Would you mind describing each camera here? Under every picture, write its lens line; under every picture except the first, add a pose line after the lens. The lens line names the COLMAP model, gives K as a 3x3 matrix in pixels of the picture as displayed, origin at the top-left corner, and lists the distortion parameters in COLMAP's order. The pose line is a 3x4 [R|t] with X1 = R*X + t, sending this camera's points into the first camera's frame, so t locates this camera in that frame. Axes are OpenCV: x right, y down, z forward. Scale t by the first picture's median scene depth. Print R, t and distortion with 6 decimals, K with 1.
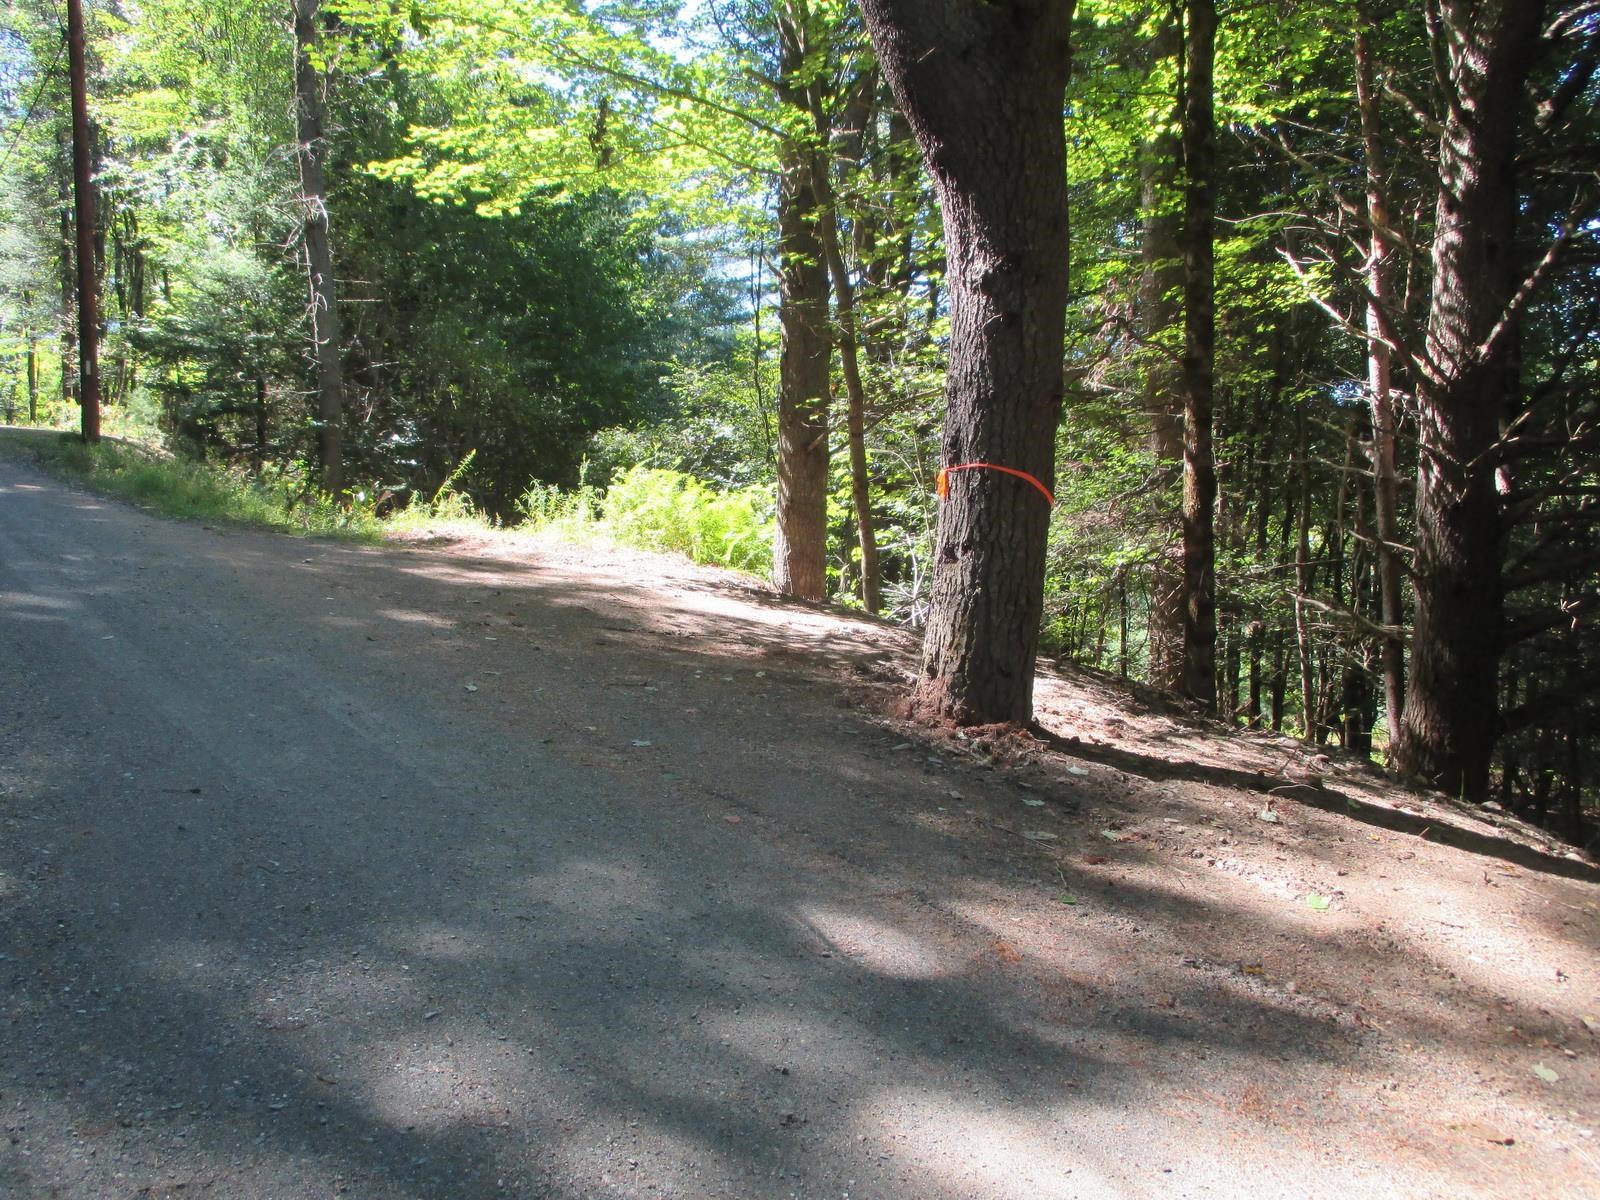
lens RADIAL K [[1341.5, 0, 775.6], [0, 1341.5, 578.2], [0, 0, 1]] dist [-0.044171, 0.025656]
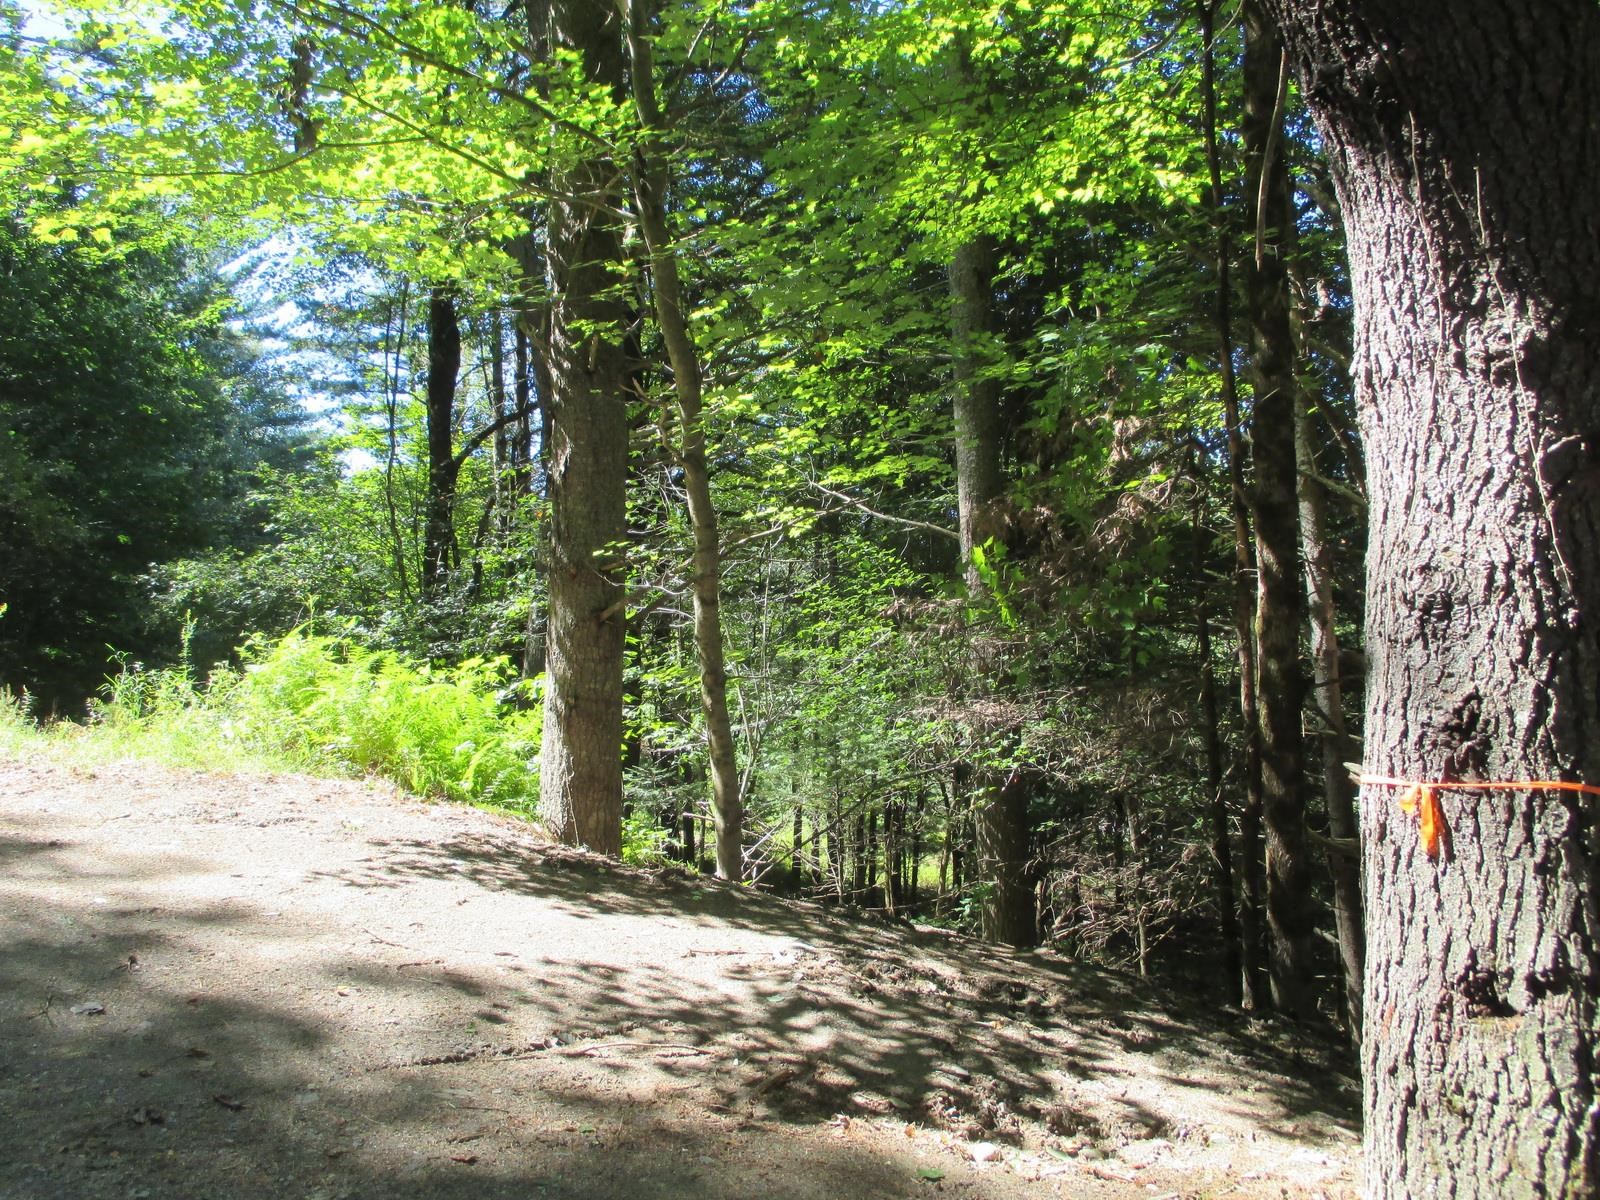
lens RADIAL K [[1341.5, 0, 798.4], [0, 1341.5, 563.5], [0, 0, 1]] dist [-0.044171, 0.025656]
pose [[0.938783, 0.007269, 0.344431, -0.214543], [0.024359, 0.995874, -0.087412, -0.121783], [-0.343646, 0.090451, 0.934733, 0.677858]]
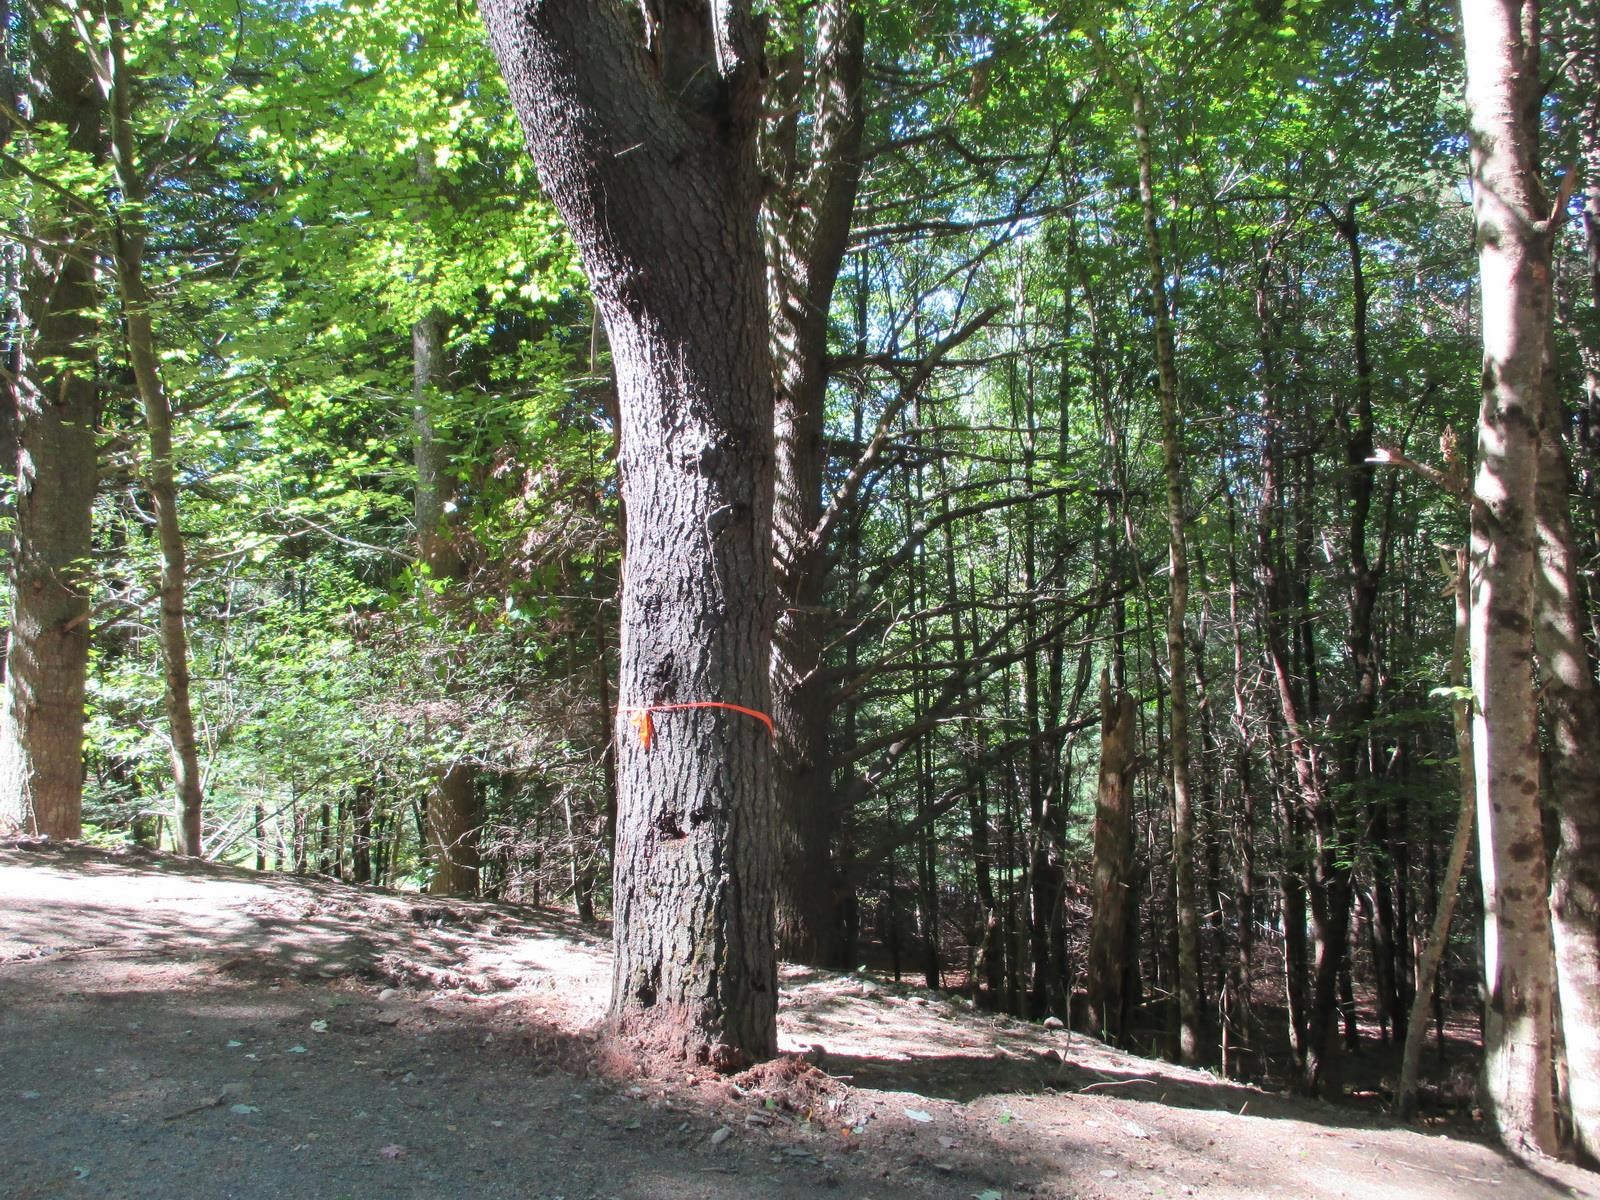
lens RADIAL K [[1341.5, 0, 831.4], [0, 1341.5, 568.3], [0, 0, 1]] dist [-0.044171, 0.025656]
pose [[0.732937, 0.031105, 0.679585, -0.301337], [0.044769, 0.994583, -0.093806, -0.085541], [-0.678821, 0.099178, 0.727575, 0.403555]]
